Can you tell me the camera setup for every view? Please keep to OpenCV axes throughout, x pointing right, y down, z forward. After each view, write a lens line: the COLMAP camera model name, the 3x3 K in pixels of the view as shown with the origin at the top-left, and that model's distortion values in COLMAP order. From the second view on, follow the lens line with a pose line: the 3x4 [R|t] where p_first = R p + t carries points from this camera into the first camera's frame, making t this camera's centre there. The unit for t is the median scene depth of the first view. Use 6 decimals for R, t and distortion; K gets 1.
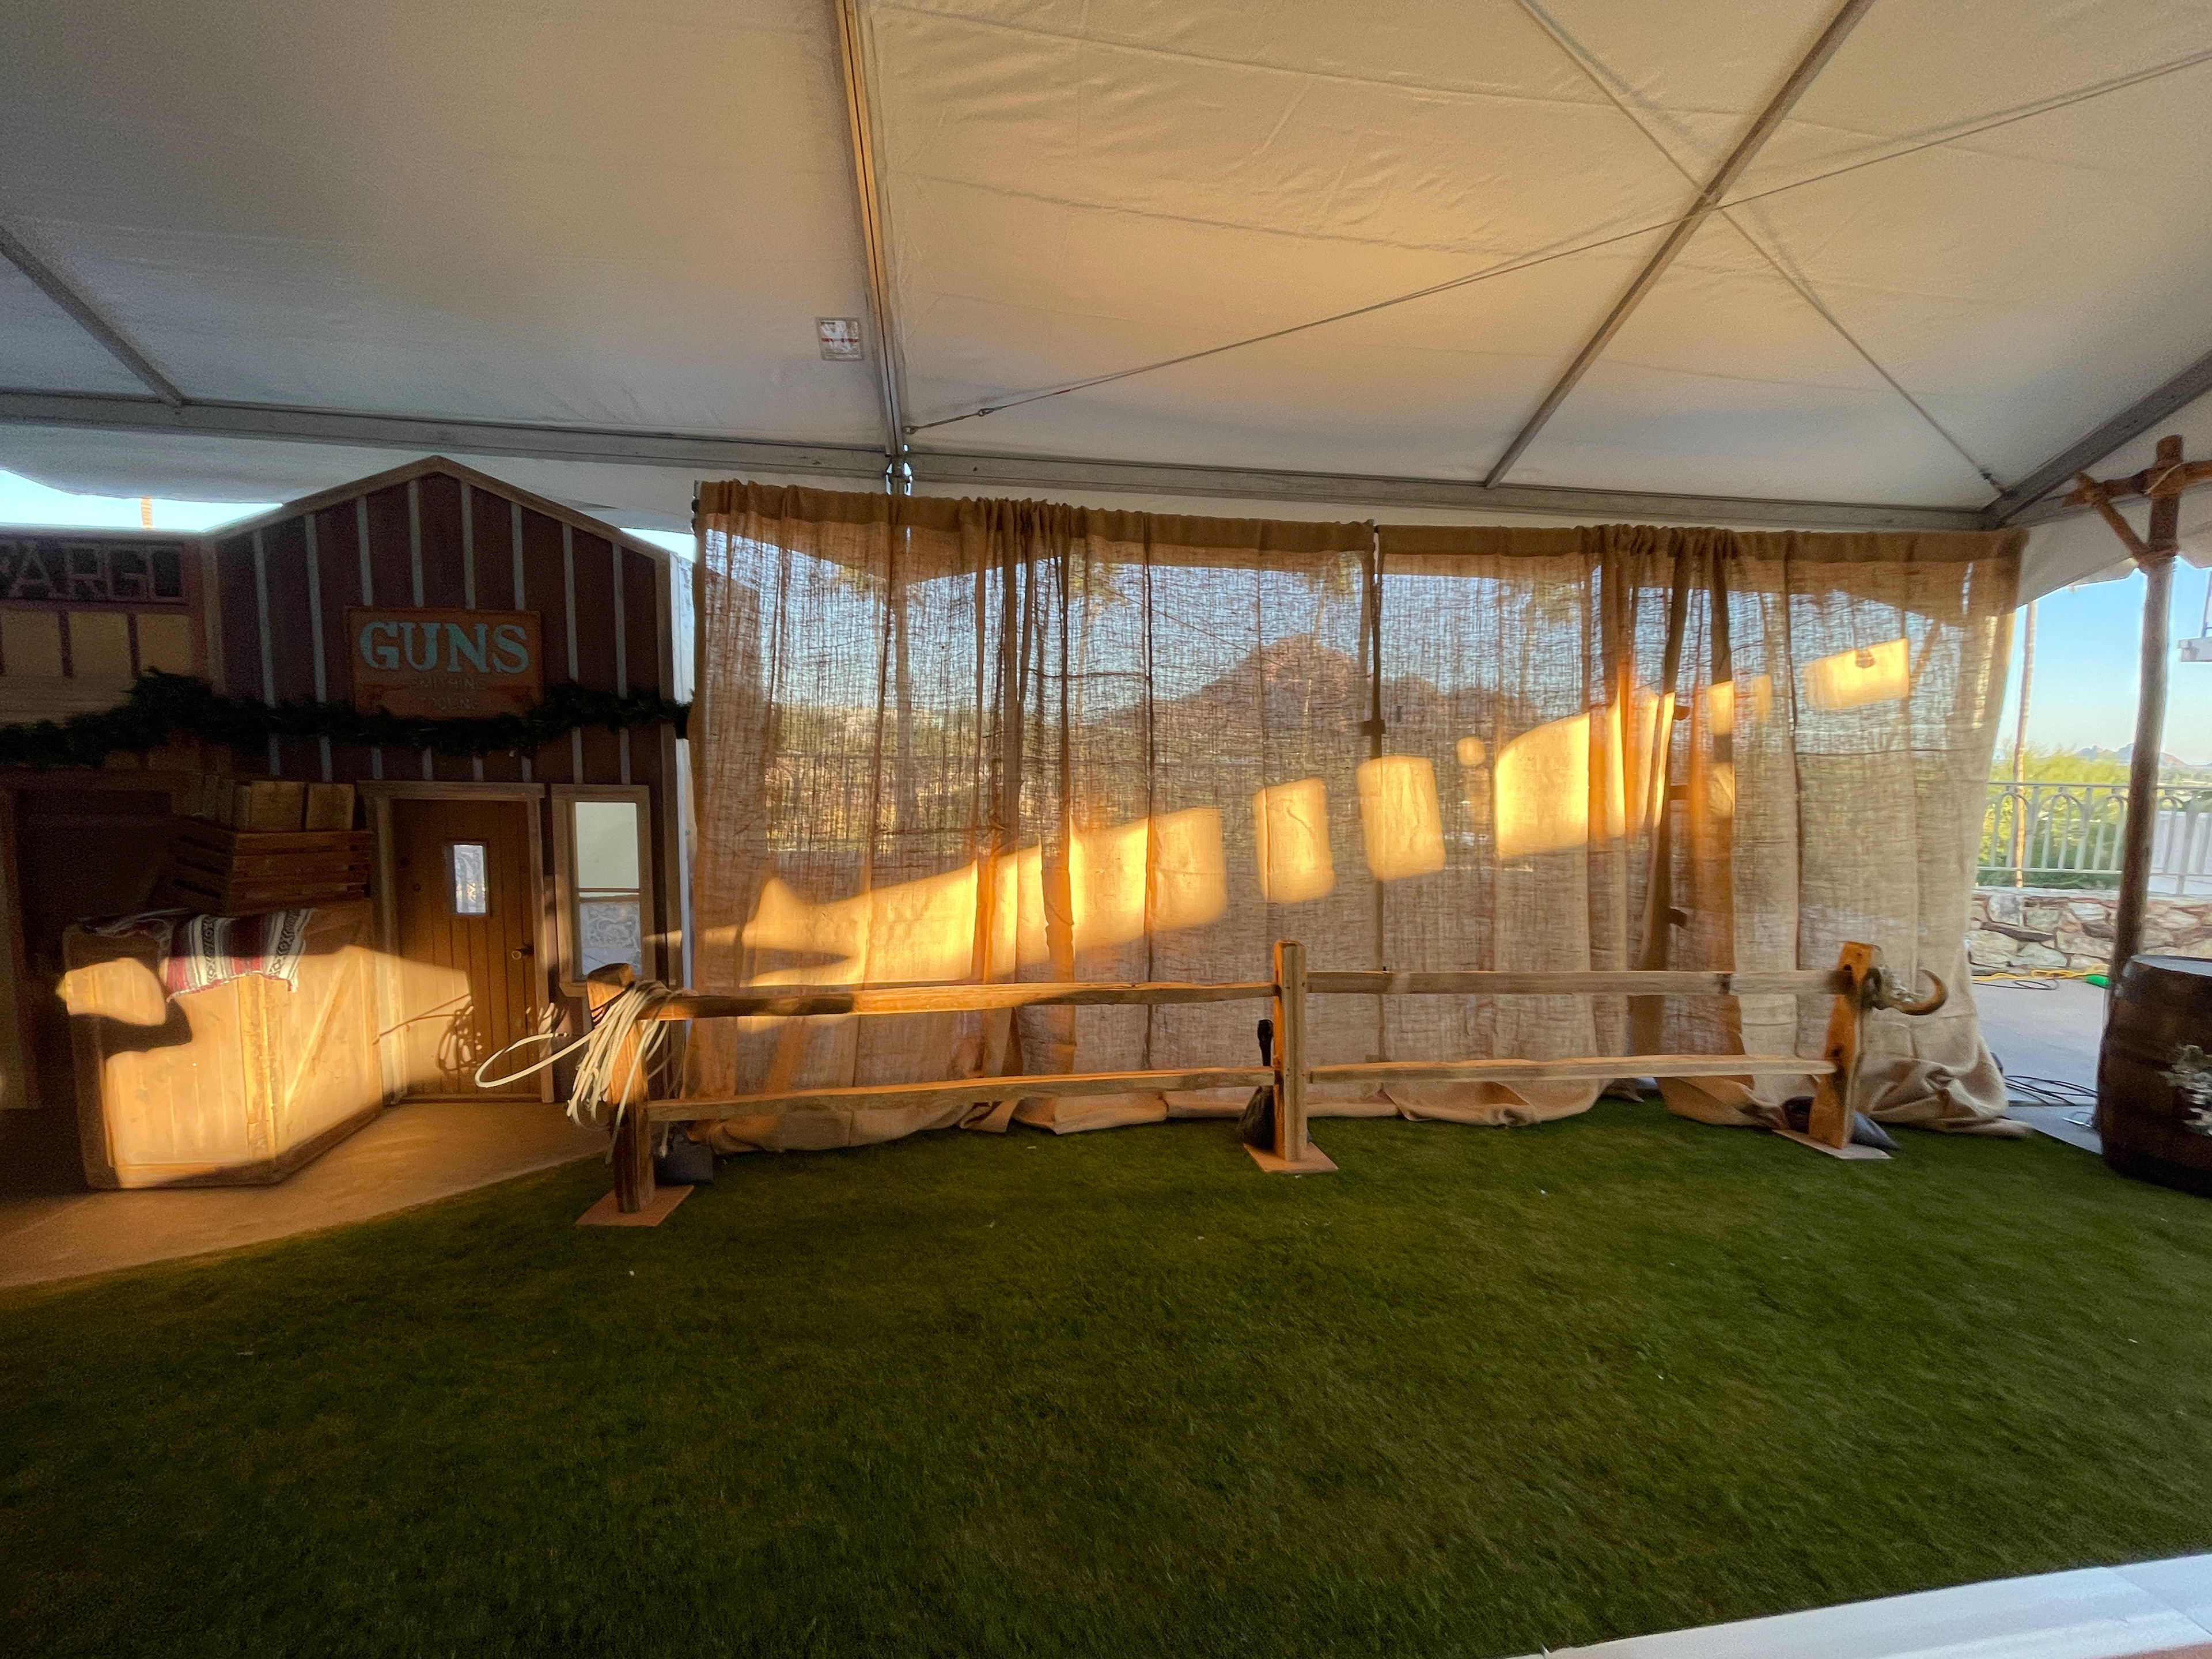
lens RADIAL K [[896.3, 0, 1106.0], [0, 896.3, 829.5], [0, 0, 1]] dist [0.003697, 0.000015]
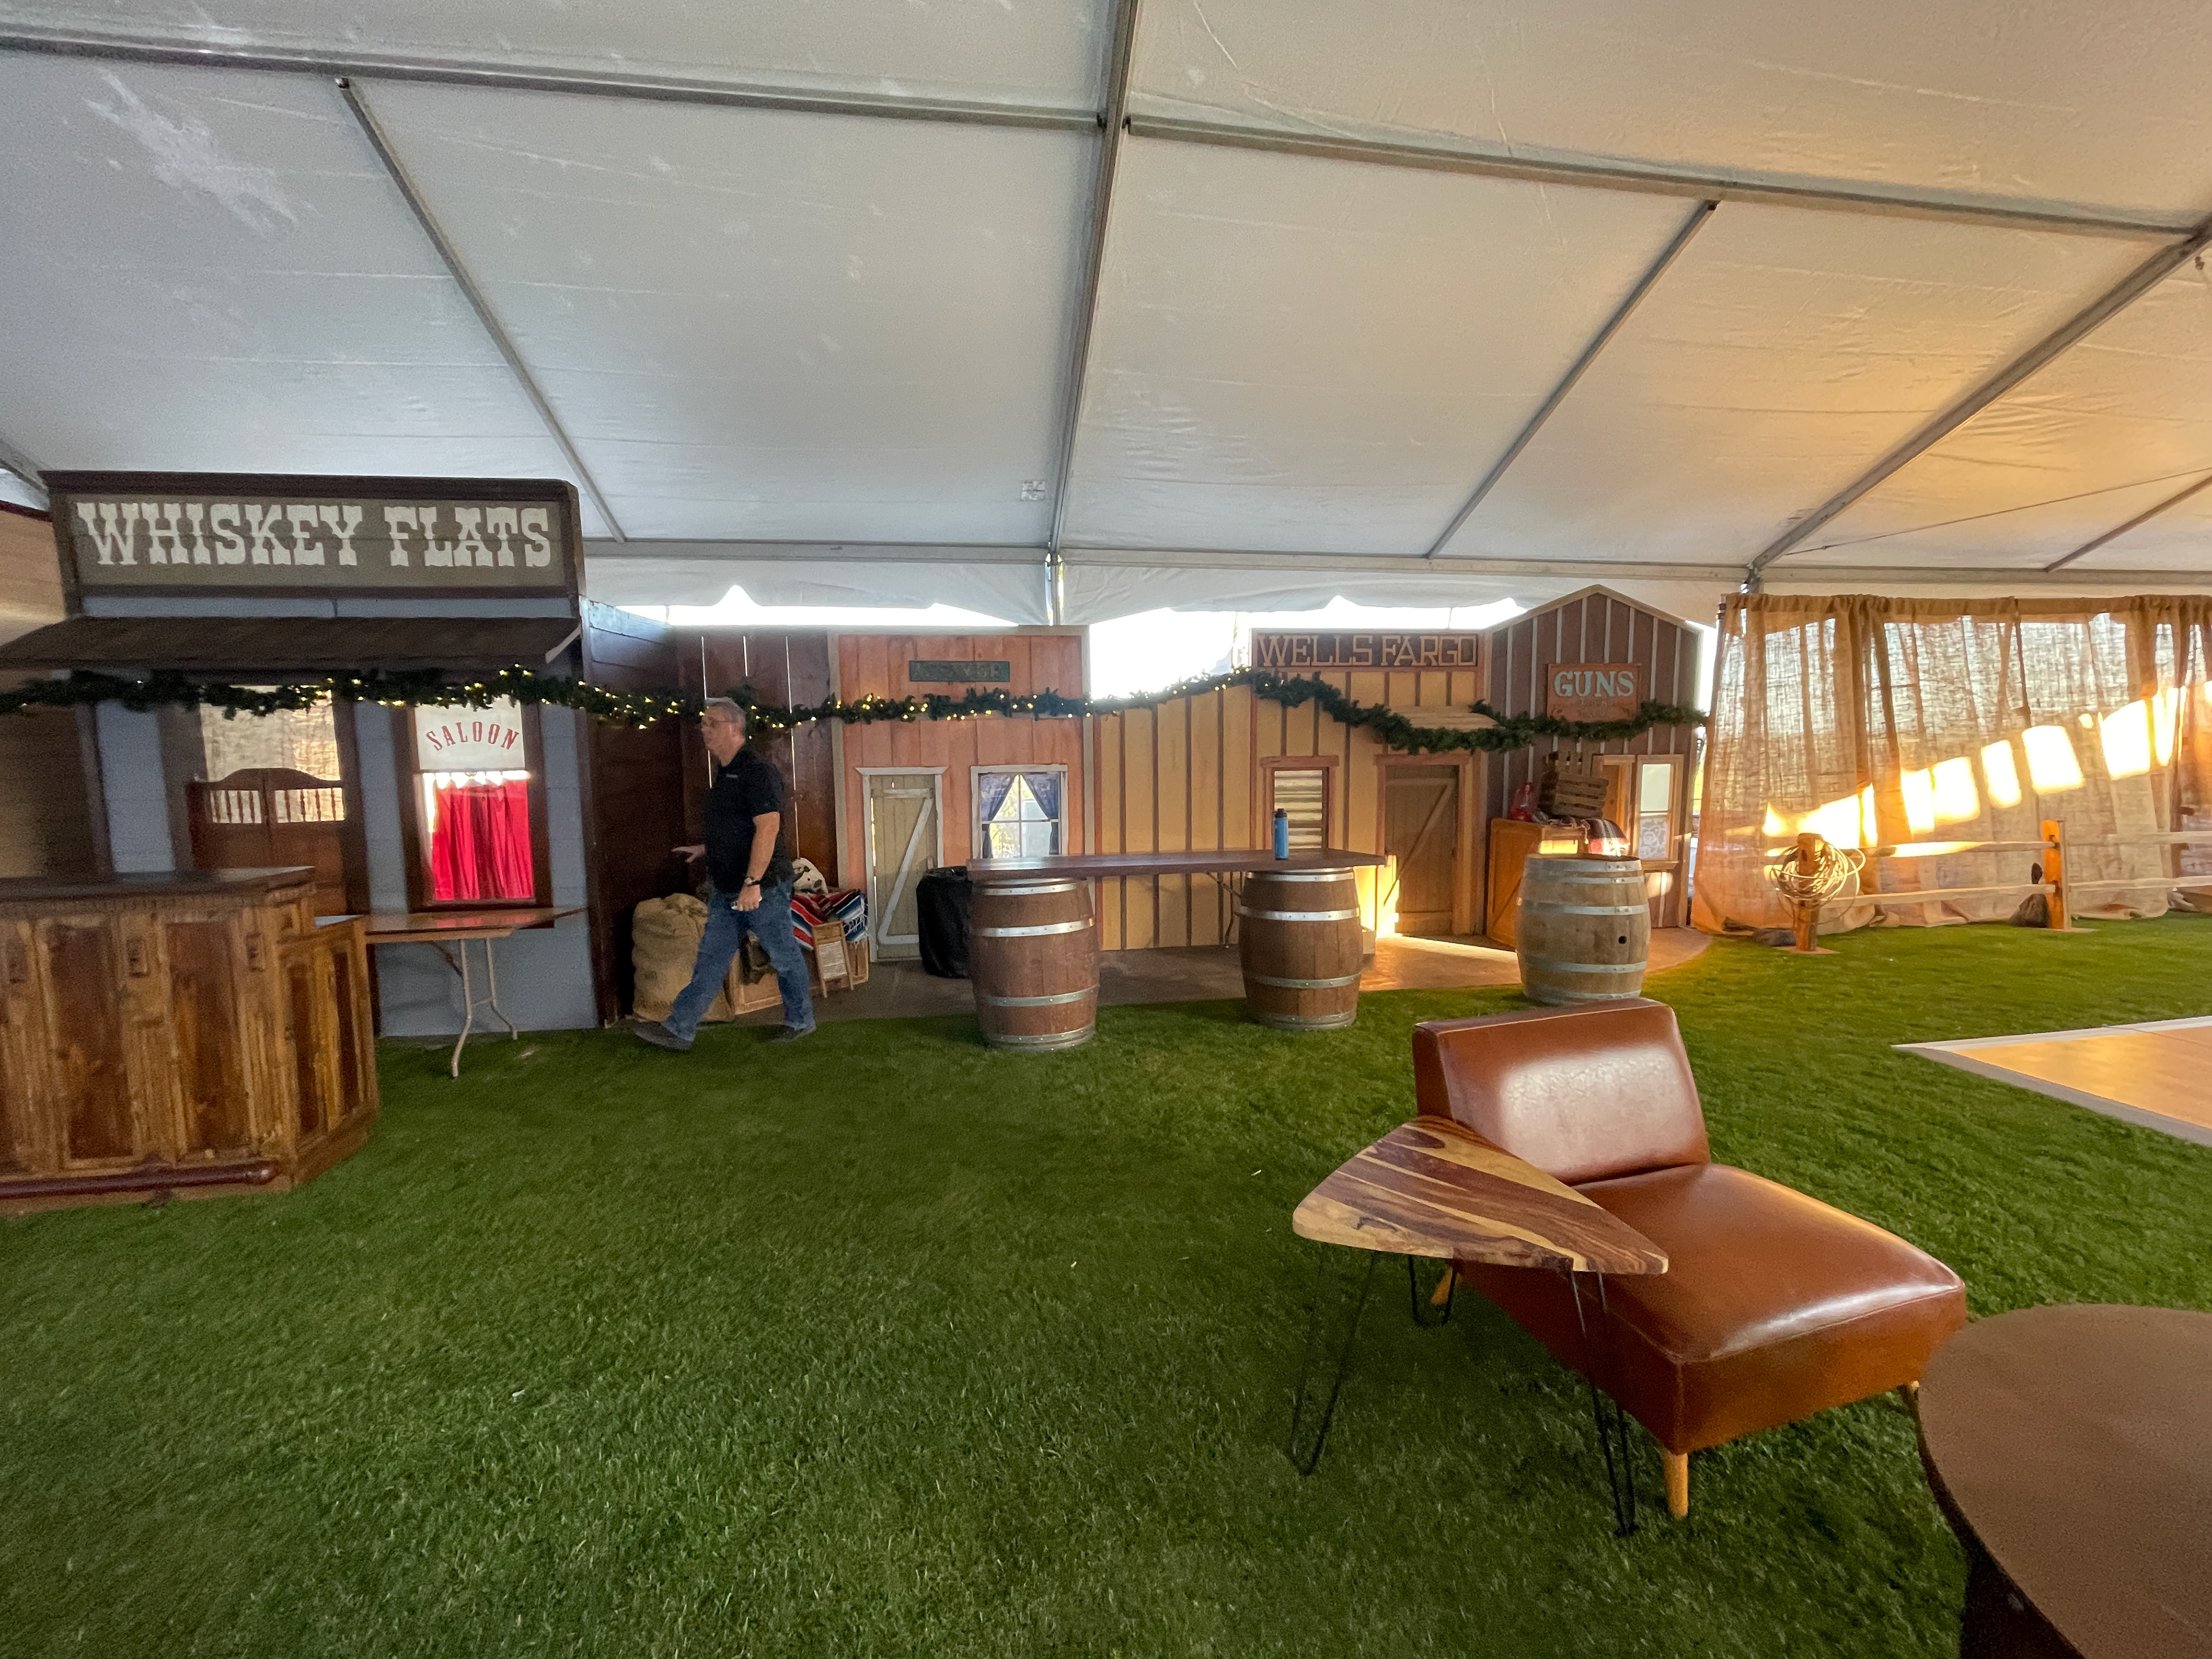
lens RADIAL K [[896.3, 0, 1106.0], [0, 896.3, 829.5], [0, 0, 1]] dist [0.003697, 0.000015]
pose [[0.998965, -0.035773, 0.028087, -1.748260], [0.035909, 0.999346, -0.004359, 0.070665], [-0.027913, 0.005363, 0.999596, -0.818947]]
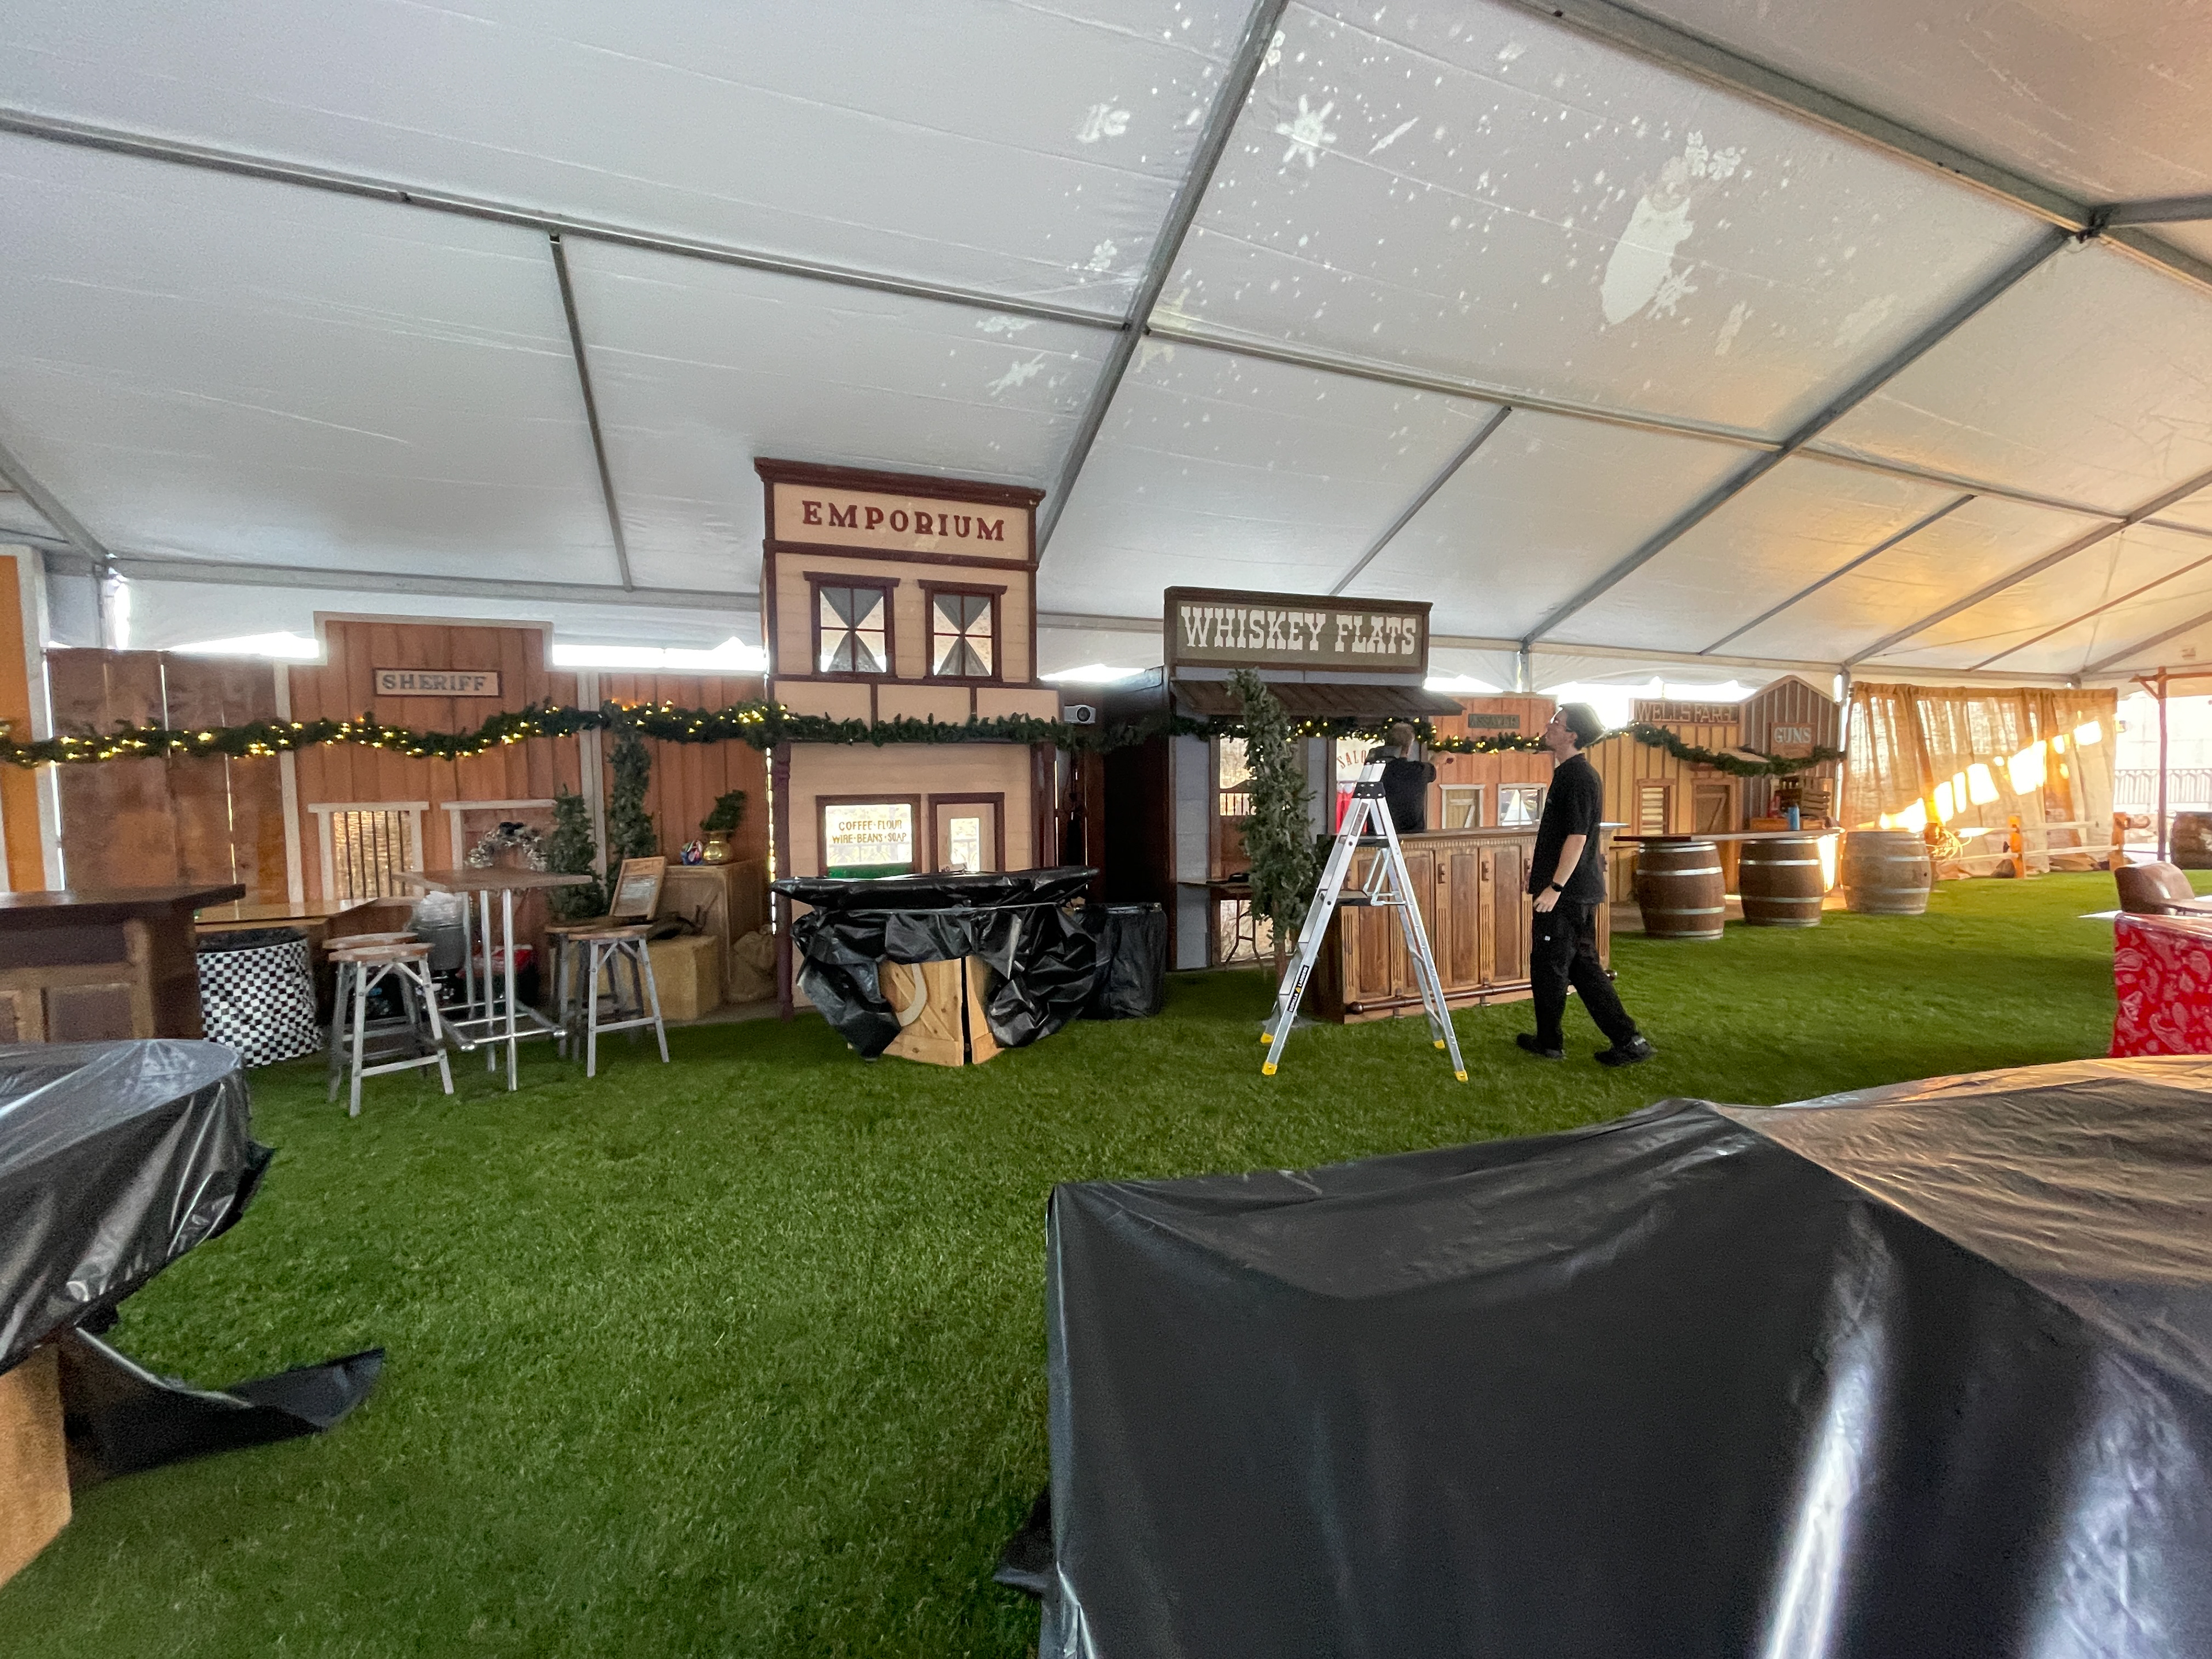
lens RADIAL K [[896.3, 0, 1106.0], [0, 896.3, 829.5], [0, 0, 1]] dist [0.003697, 0.000015]
pose [[0.964195, -0.046627, 0.261064, -3.657680], [0.059903, 0.997272, -0.043124, 0.105276], [-0.258341, 0.057219, 0.964358, -1.272957]]
